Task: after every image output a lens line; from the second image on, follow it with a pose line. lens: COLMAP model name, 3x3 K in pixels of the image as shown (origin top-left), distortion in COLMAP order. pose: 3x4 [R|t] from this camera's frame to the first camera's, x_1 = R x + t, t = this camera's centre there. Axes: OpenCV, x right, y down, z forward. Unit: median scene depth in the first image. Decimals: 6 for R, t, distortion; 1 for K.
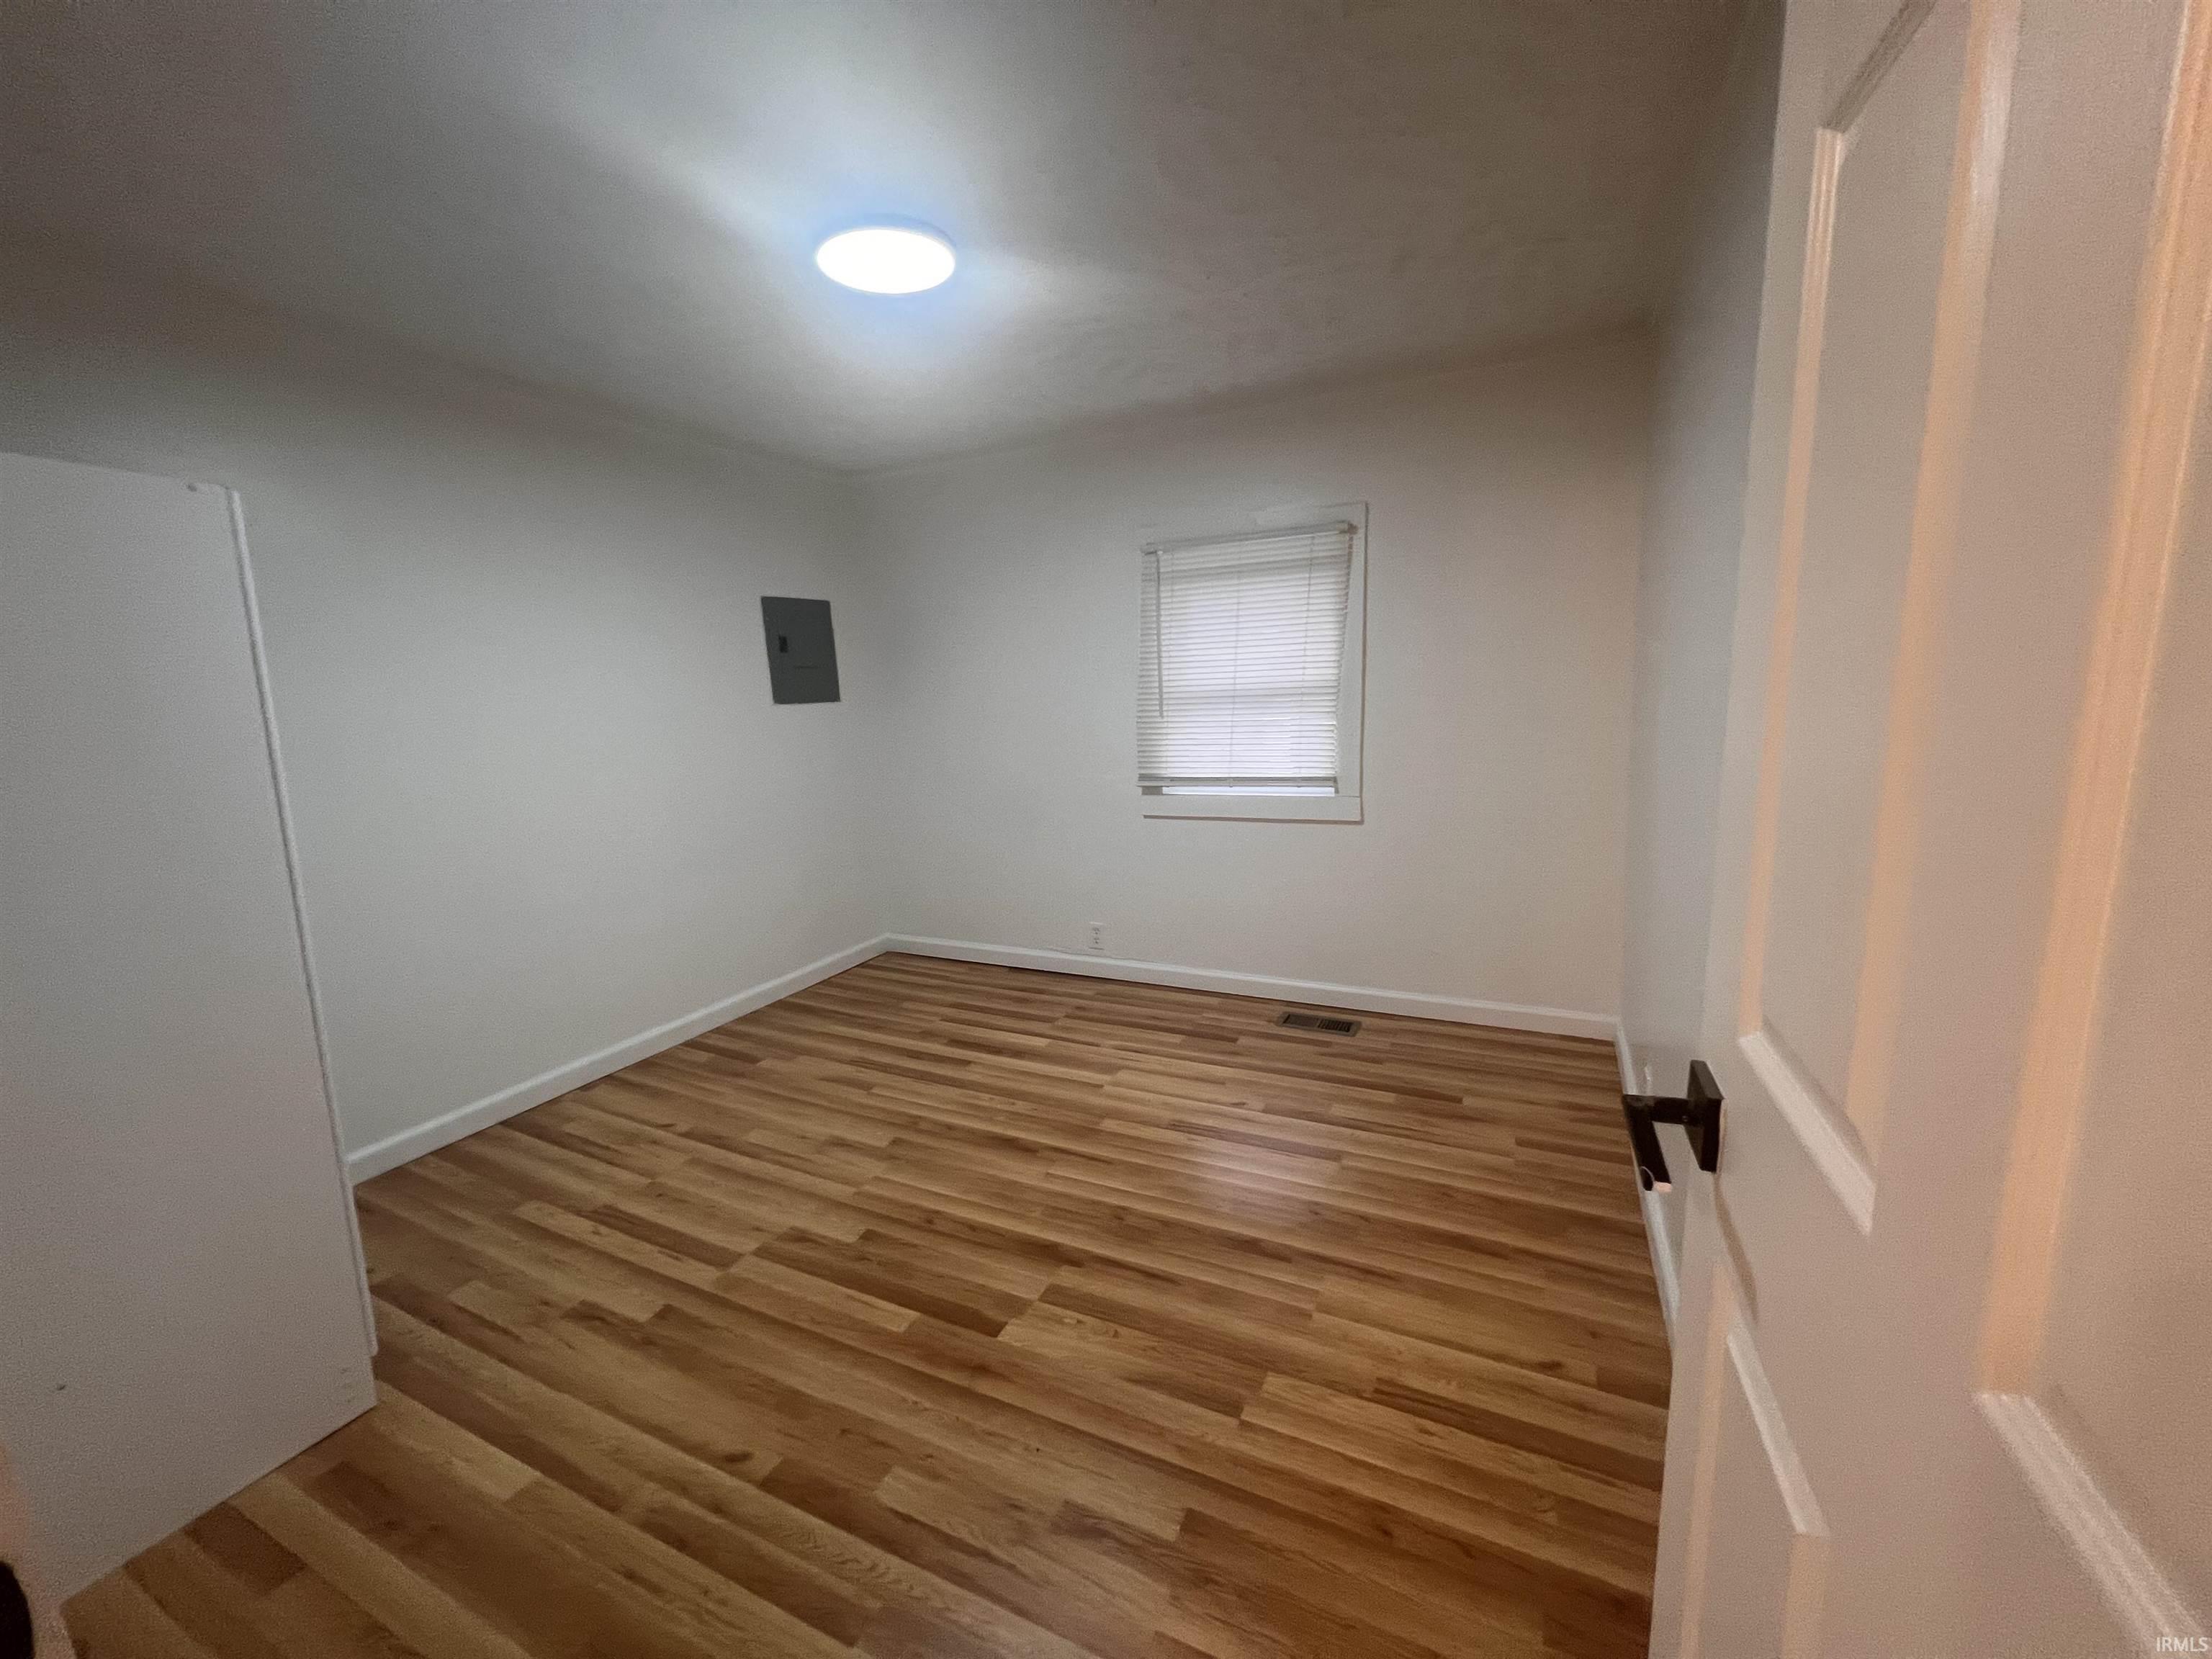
lens RADIAL K [[885.9, 0, 1099.1], [0, 885.9, 821.8], [0, 0, 1]] dist [0.000360, 0.000044]
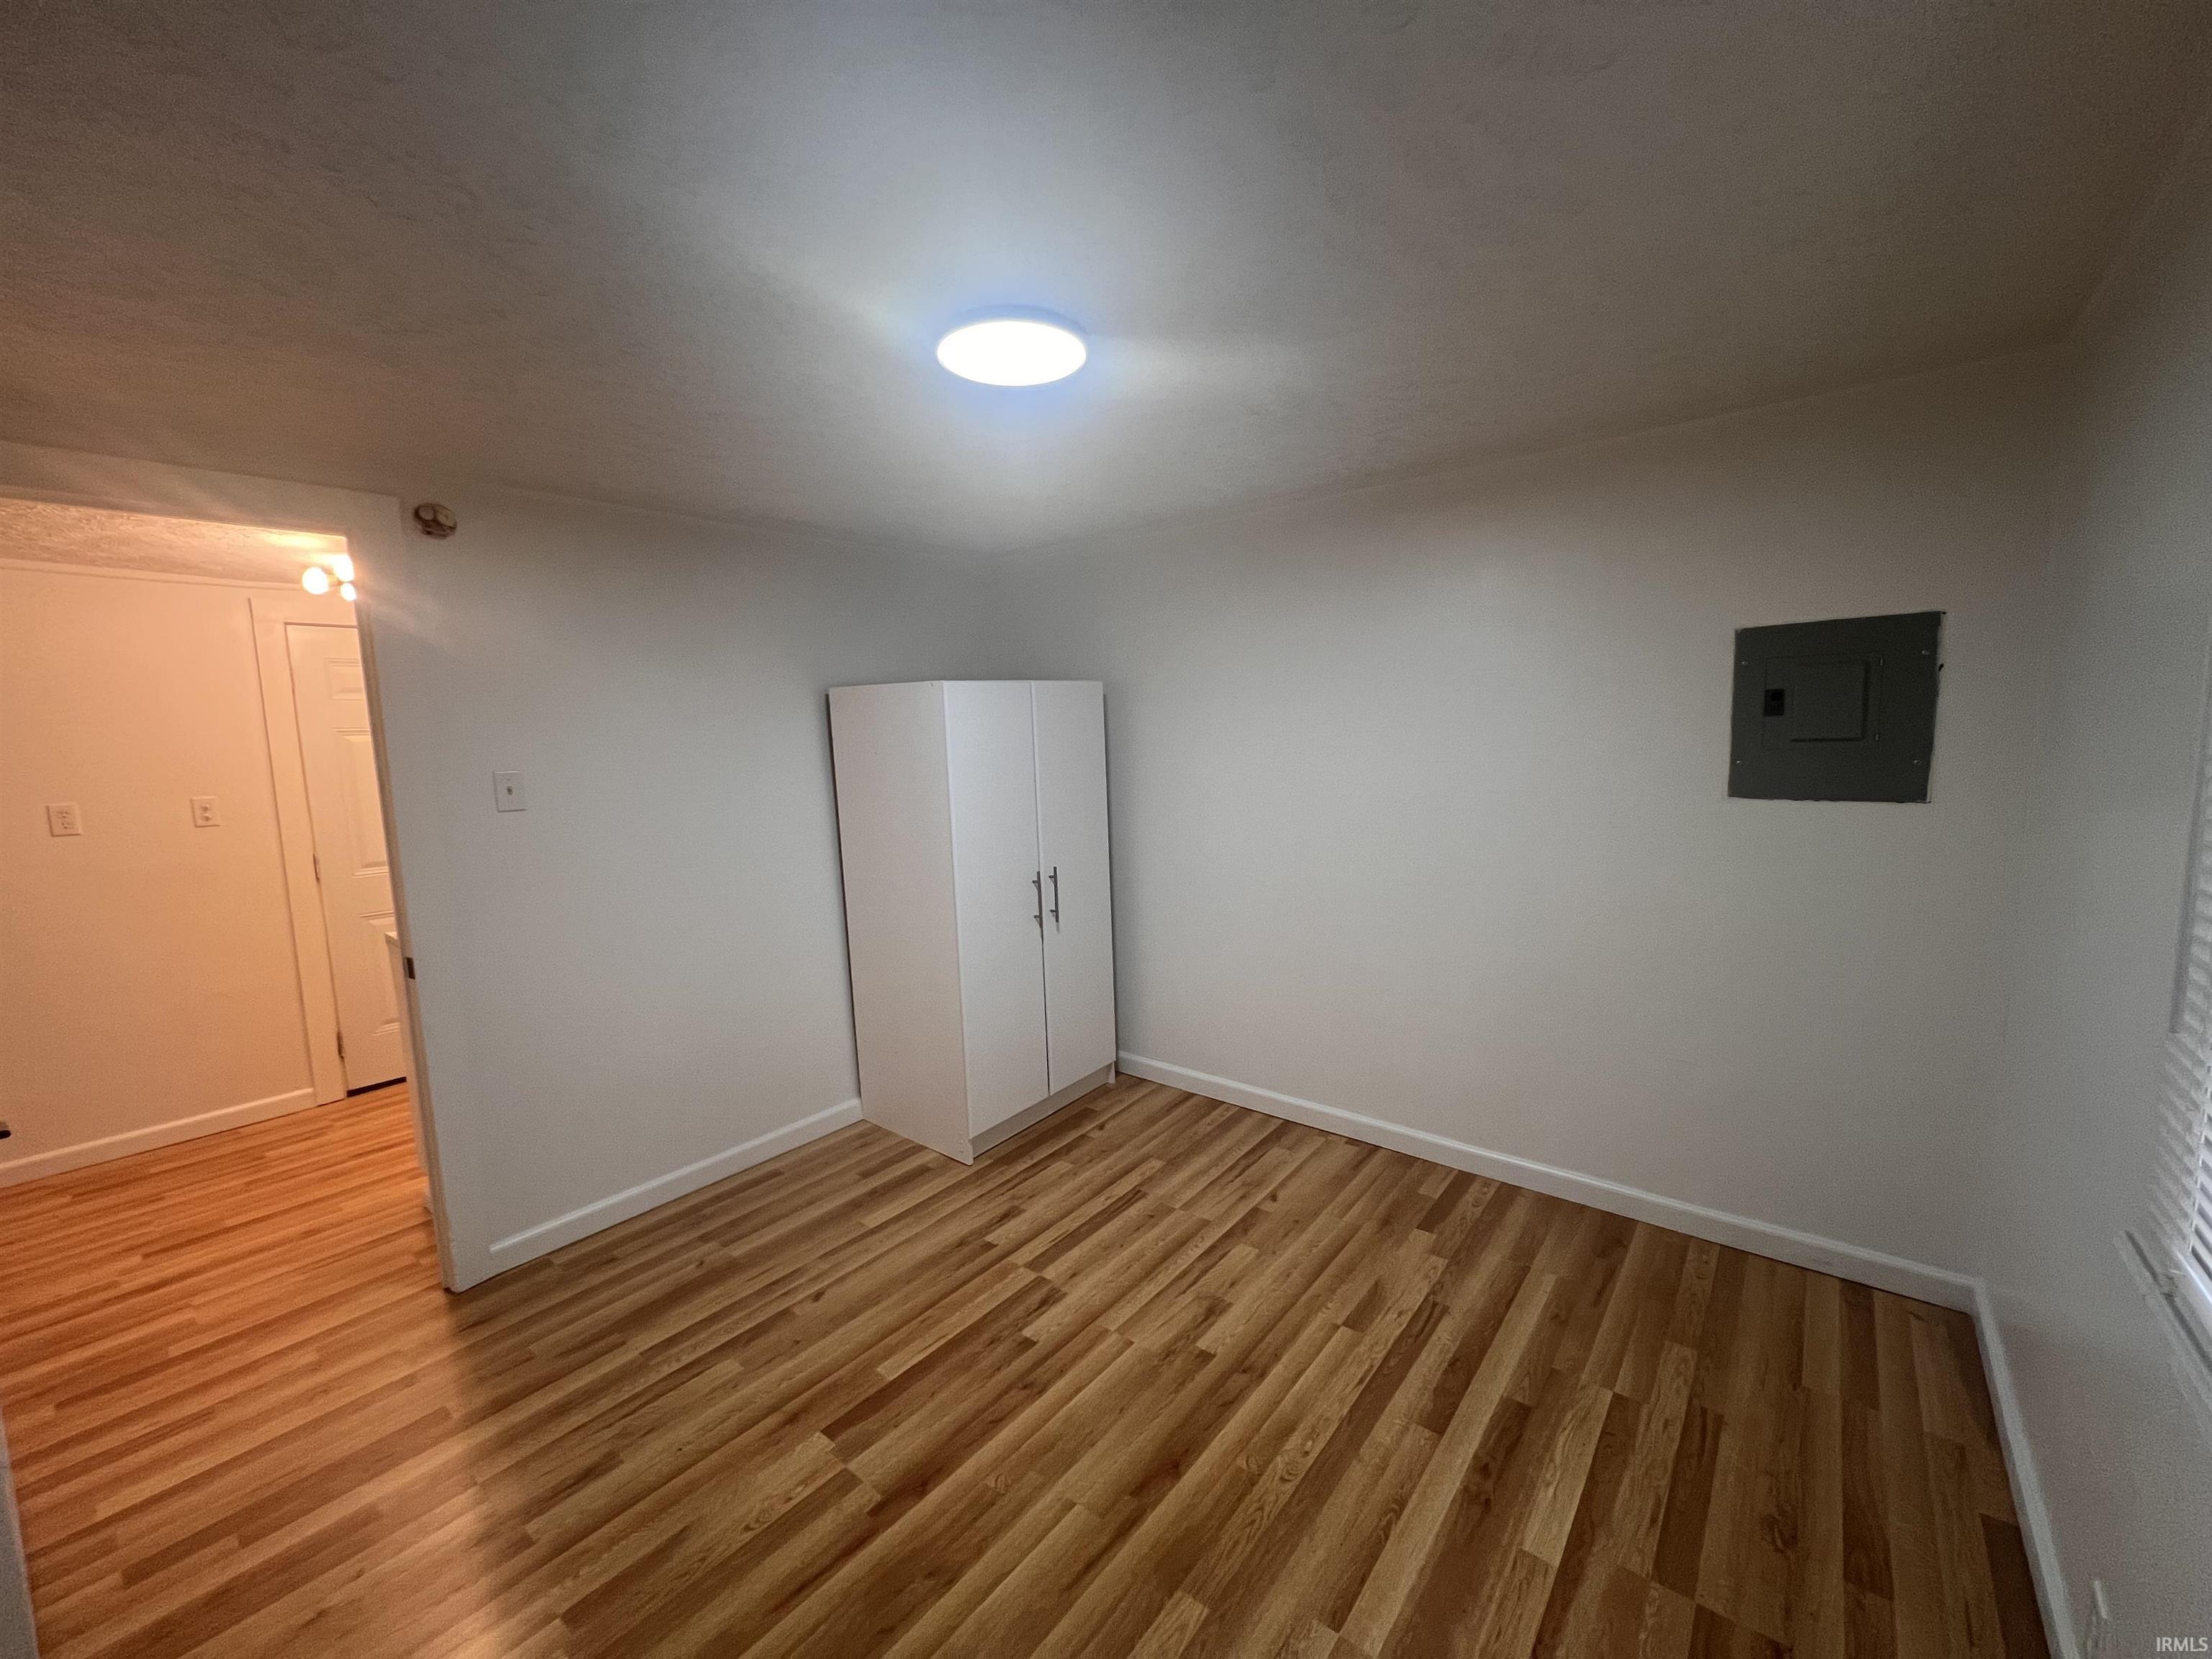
lens RADIAL K [[882.5, 0, 1106.9], [0, 882.5, 832.6], [0, 0, 1]] dist [-0.001390, 0.000227]
pose [[-0.228554, 0.158102, -0.960608, 0.512028], [-0.112462, 0.975831, 0.187365, -0.260418], [0.967014, 0.150855, -0.205249, 1.035986]]
